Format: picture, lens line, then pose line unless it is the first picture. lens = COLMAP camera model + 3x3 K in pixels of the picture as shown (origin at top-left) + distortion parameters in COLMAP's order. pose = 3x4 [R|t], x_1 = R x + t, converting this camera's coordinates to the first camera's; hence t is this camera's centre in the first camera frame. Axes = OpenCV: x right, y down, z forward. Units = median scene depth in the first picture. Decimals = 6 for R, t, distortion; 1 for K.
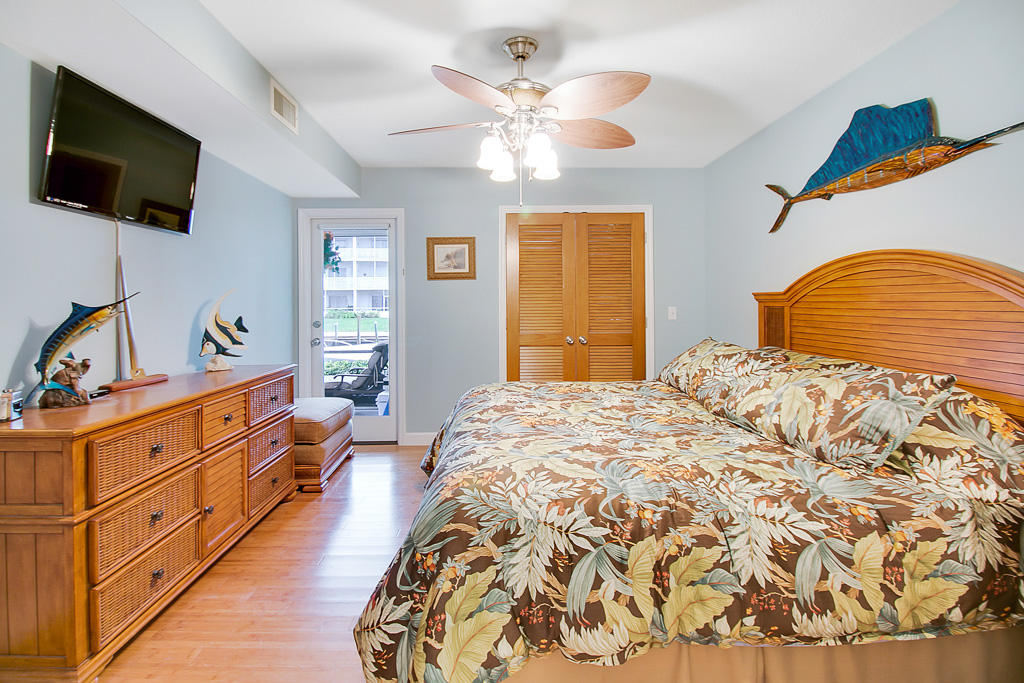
lens RADIAL K [[492.1, 0, 509.1], [0, 492.1, 322.8], [0, 0, 1]] dist [-0.000670, -0.012530]
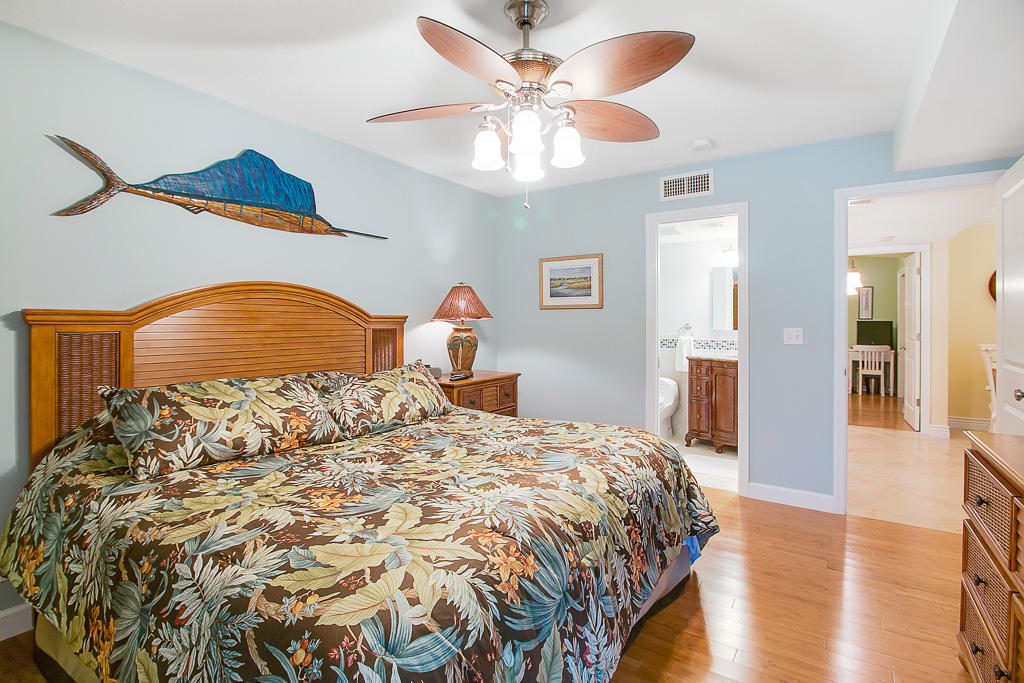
lens RADIAL K [[492.1, 0, 509.1], [0, 492.1, 322.8], [0, 0, 1]] dist [-0.000670, -0.012530]
pose [[-0.815767, 0.001969, 0.578378, -0.422779], [0.024882, 0.999188, 0.031692, -0.071770], [-0.577846, 0.040244, -0.815153, 1.675924]]
